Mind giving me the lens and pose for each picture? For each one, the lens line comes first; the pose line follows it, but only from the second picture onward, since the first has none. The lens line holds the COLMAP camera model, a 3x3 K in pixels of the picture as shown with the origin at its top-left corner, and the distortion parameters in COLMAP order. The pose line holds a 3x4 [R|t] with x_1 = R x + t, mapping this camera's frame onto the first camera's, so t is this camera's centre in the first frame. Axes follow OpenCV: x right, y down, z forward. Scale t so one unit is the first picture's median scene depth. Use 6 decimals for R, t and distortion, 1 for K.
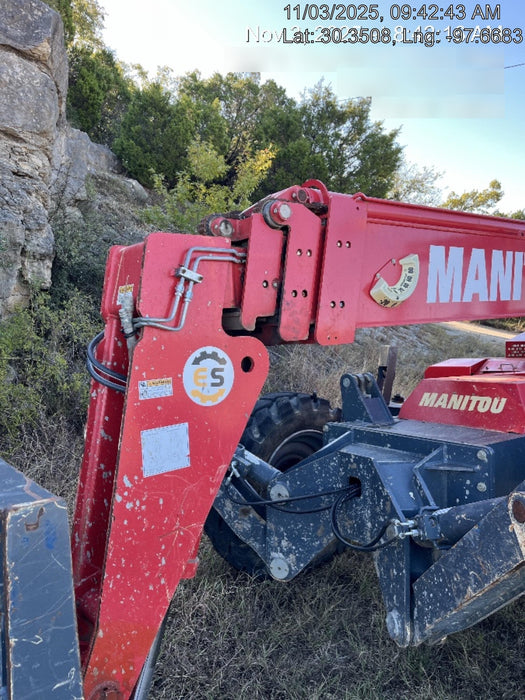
lens RADIAL K [[506.1, 0, 262.5], [0, 506.1, 350.0], [0, 0, 1]] dist [0.006311, -0.059353]
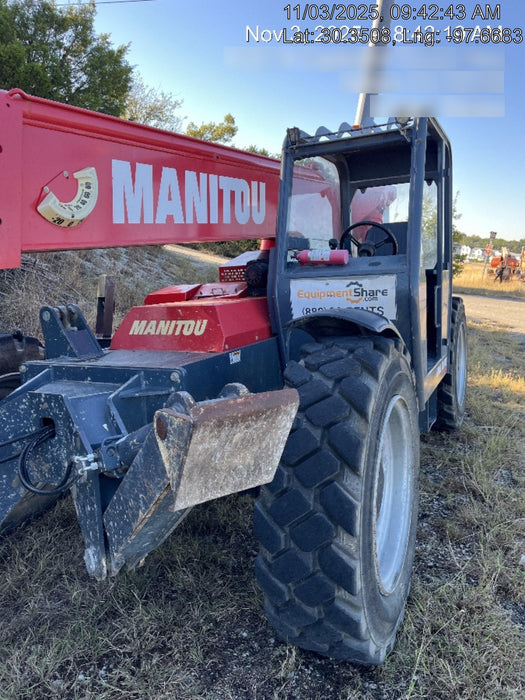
lens RADIAL K [[506.1, 0, 262.5], [0, 506.1, 350.0], [0, 0, 1]] dist [0.006311, -0.059353]
pose [[0.888129, -0.100860, 0.448390, 0.104448], [0.042498, 0.989465, 0.138393, 0.016667], [-0.457625, -0.103855, 0.883059, 0.023319]]
